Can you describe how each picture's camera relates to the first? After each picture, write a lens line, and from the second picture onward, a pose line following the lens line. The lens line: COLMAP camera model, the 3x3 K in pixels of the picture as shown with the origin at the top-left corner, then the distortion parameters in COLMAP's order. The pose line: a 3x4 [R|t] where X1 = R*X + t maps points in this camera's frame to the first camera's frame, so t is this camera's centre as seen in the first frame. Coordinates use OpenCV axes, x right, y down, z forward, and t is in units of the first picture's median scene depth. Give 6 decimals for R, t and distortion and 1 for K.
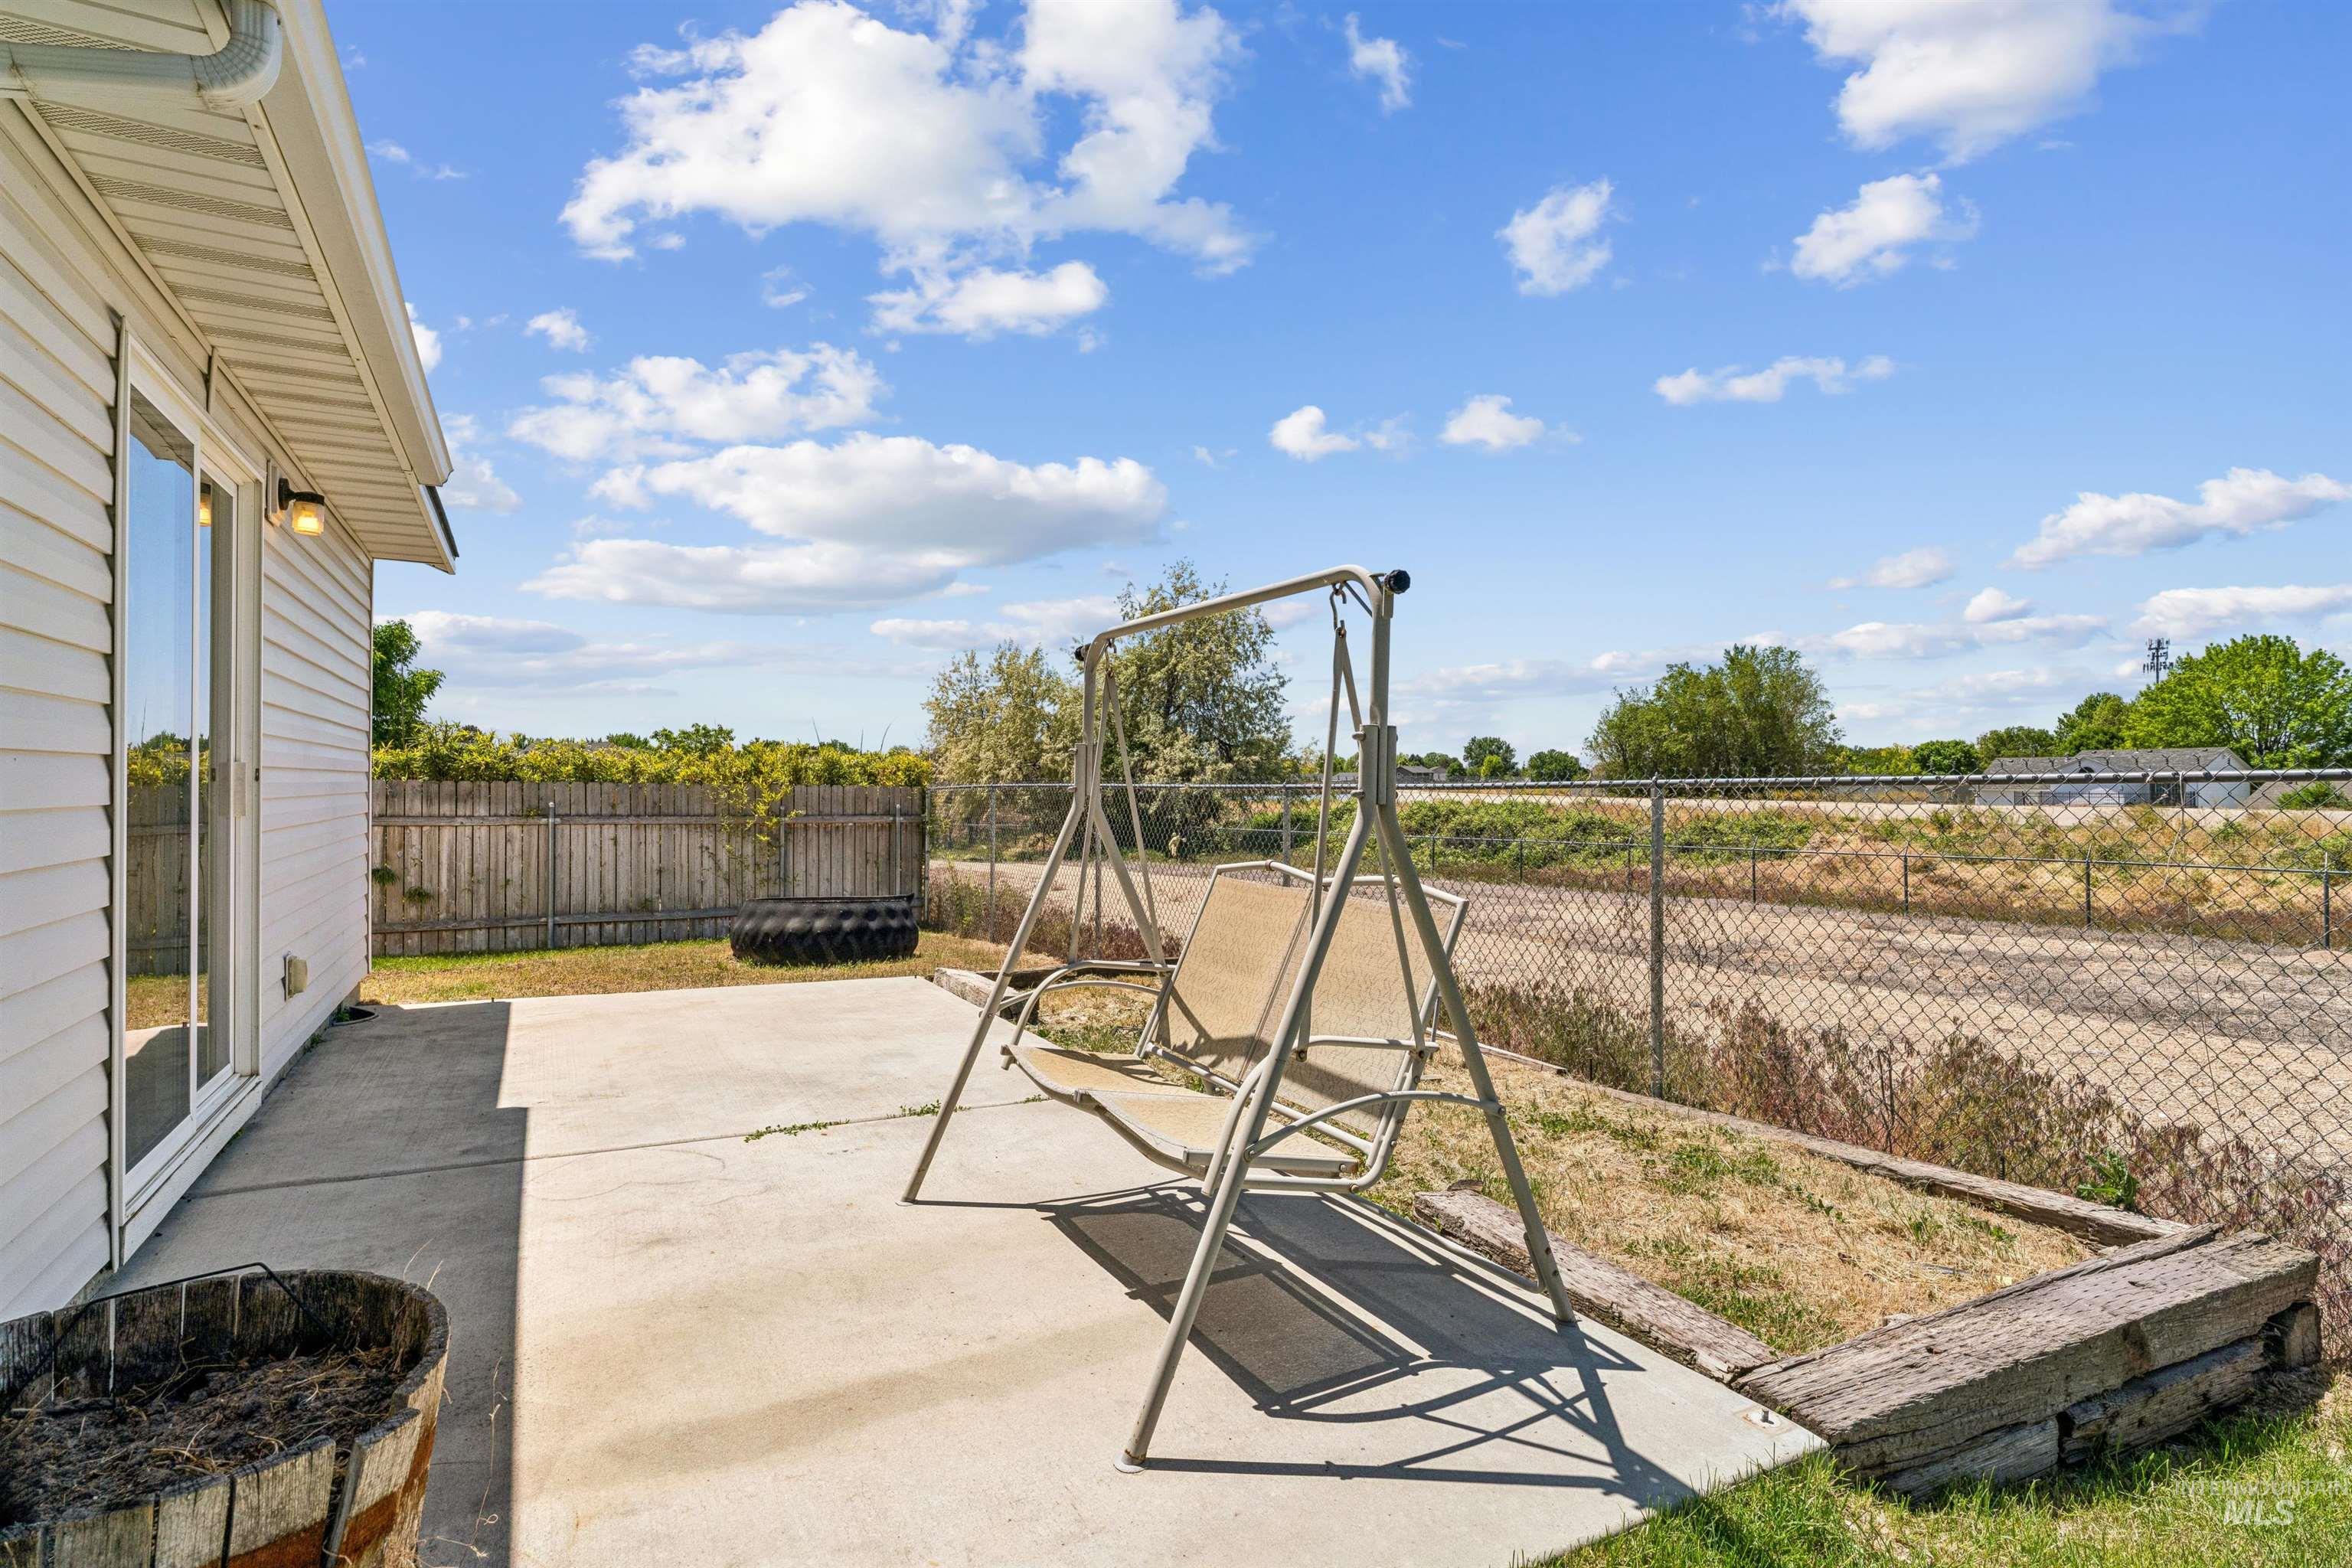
lens RADIAL K [[1170.5, 0, 1172.6], [0, 1170.5, 791.5], [0, 0, 1]] dist [0.003231, 0.000479]
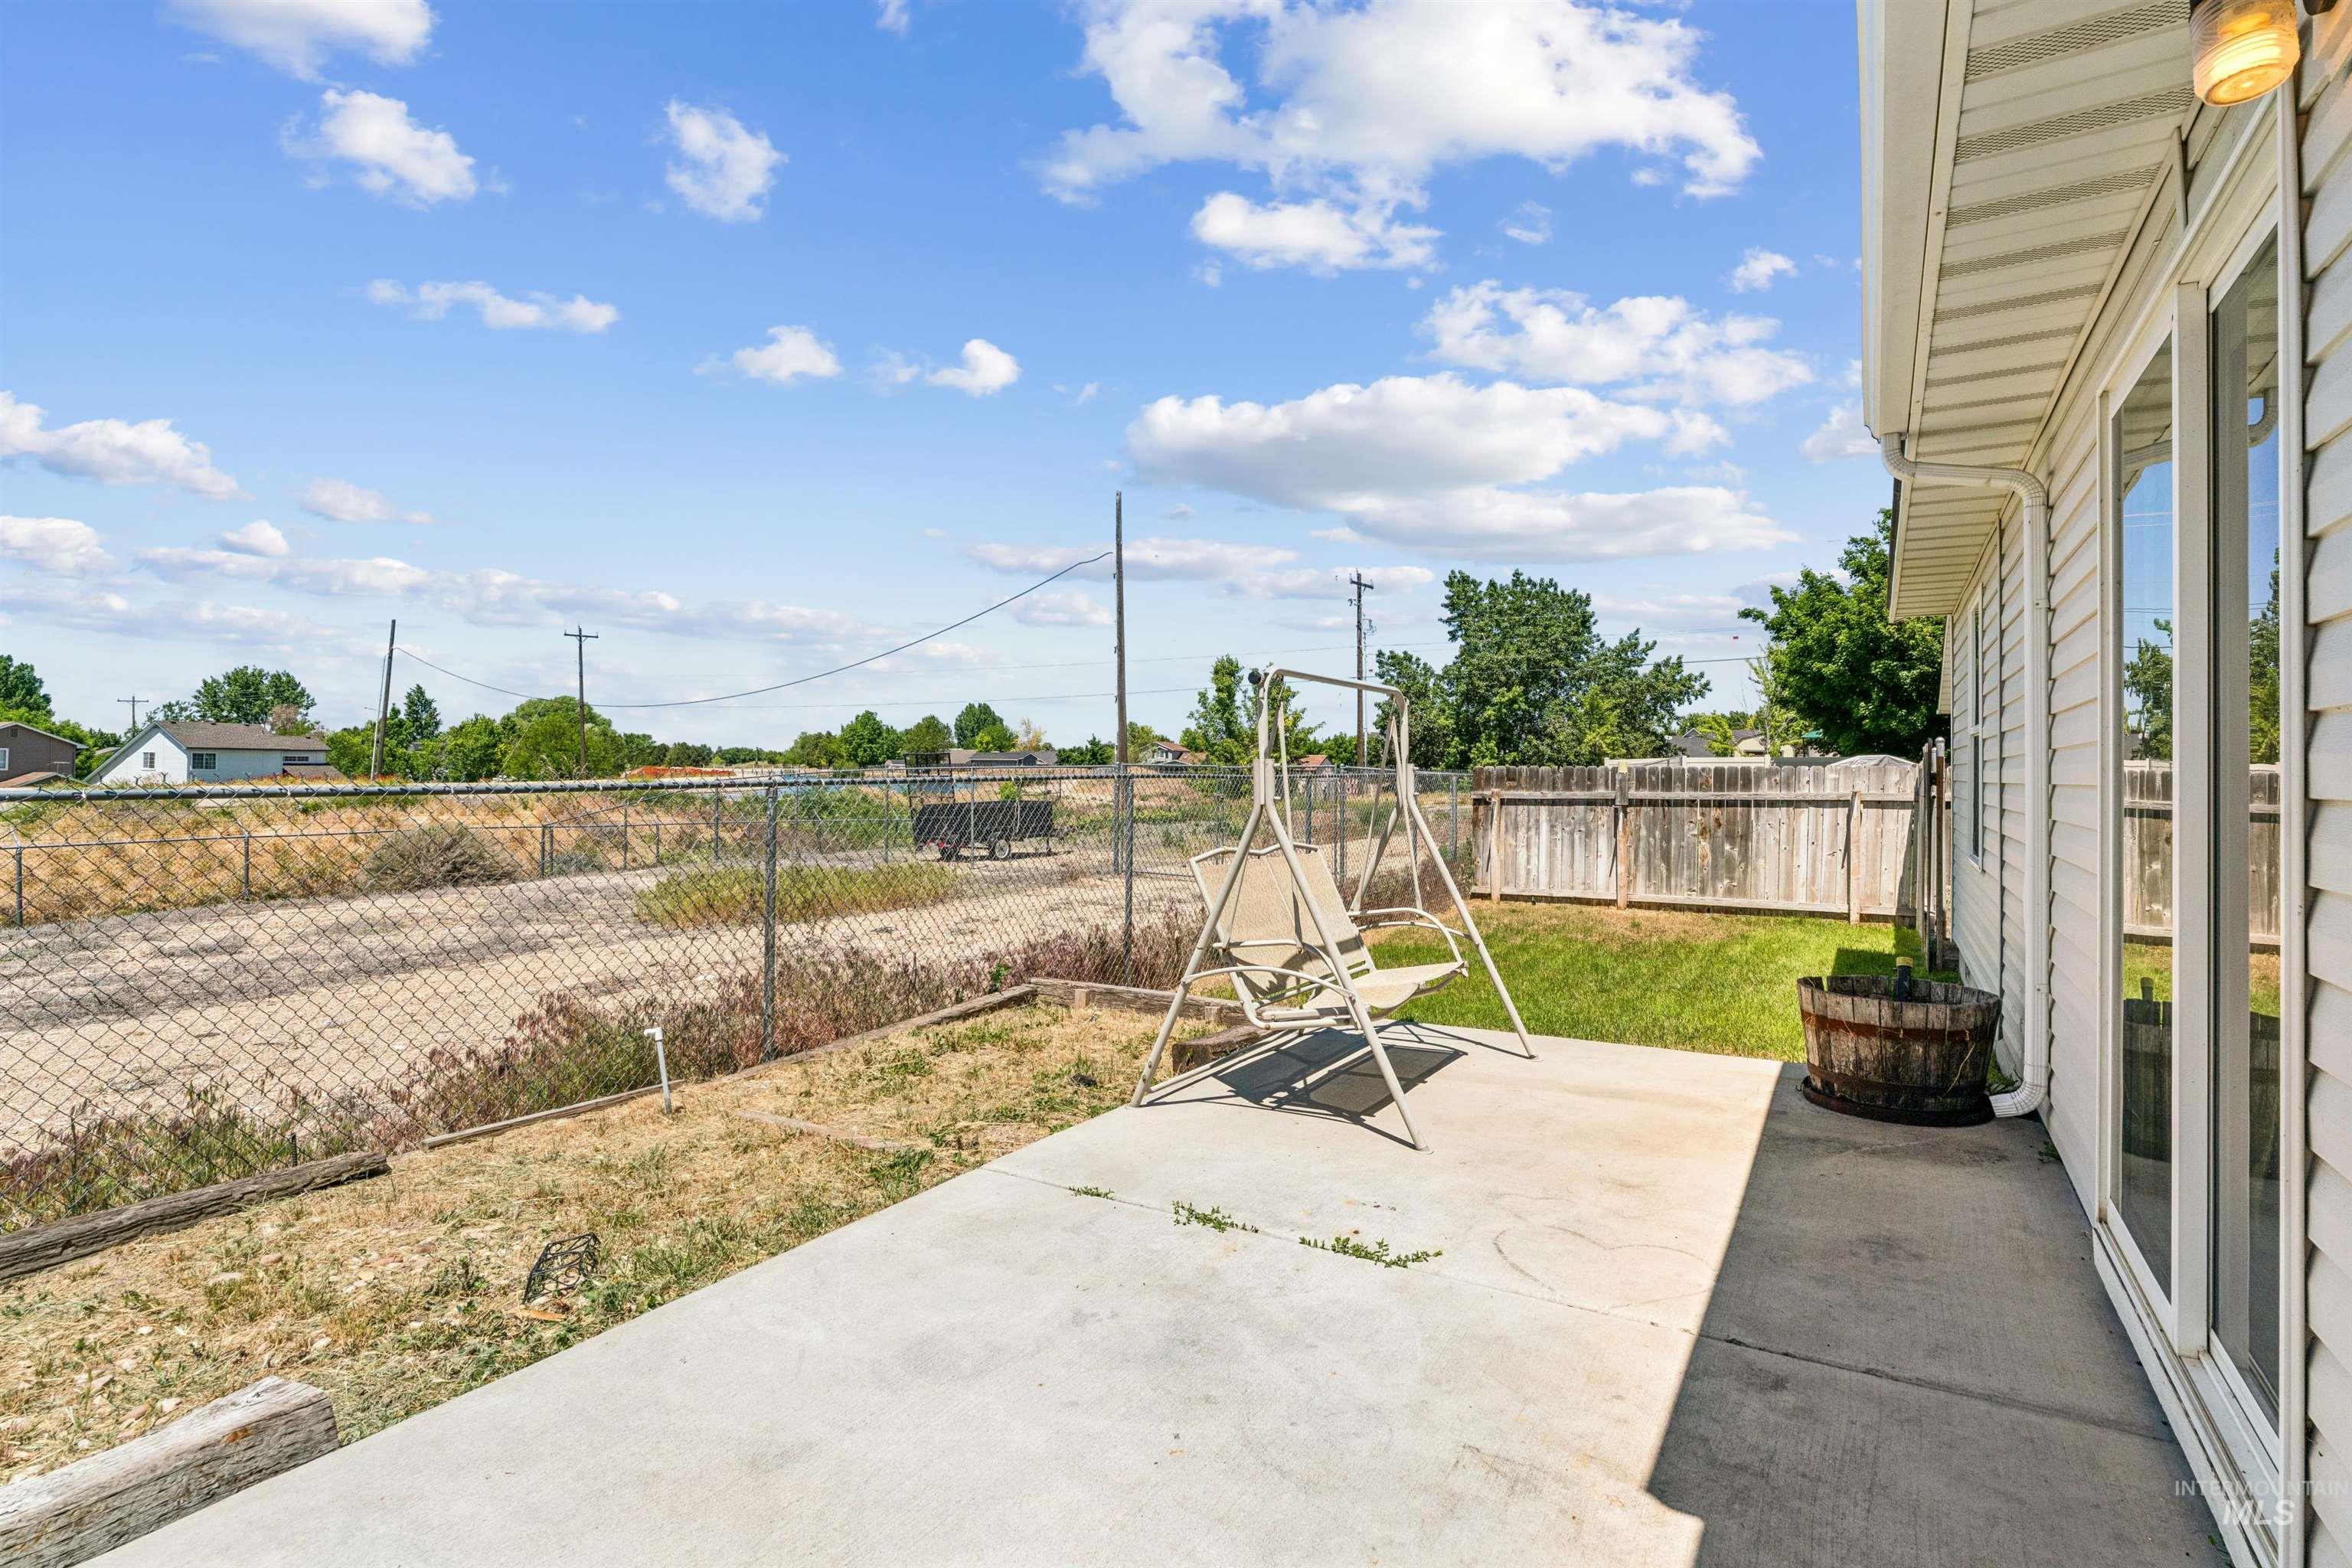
lens RADIAL K [[1170.5, 0, 1169.5], [0, 1170.5, 777.1], [0, 0, 1]] dist [0.003231, 0.000479]
pose [[-0.507761, -0.006630, 0.861473, -1.087346], [-0.000504, 0.999973, 0.007398, -0.034570], [-0.861498, 0.003322, -0.507750, 1.779003]]
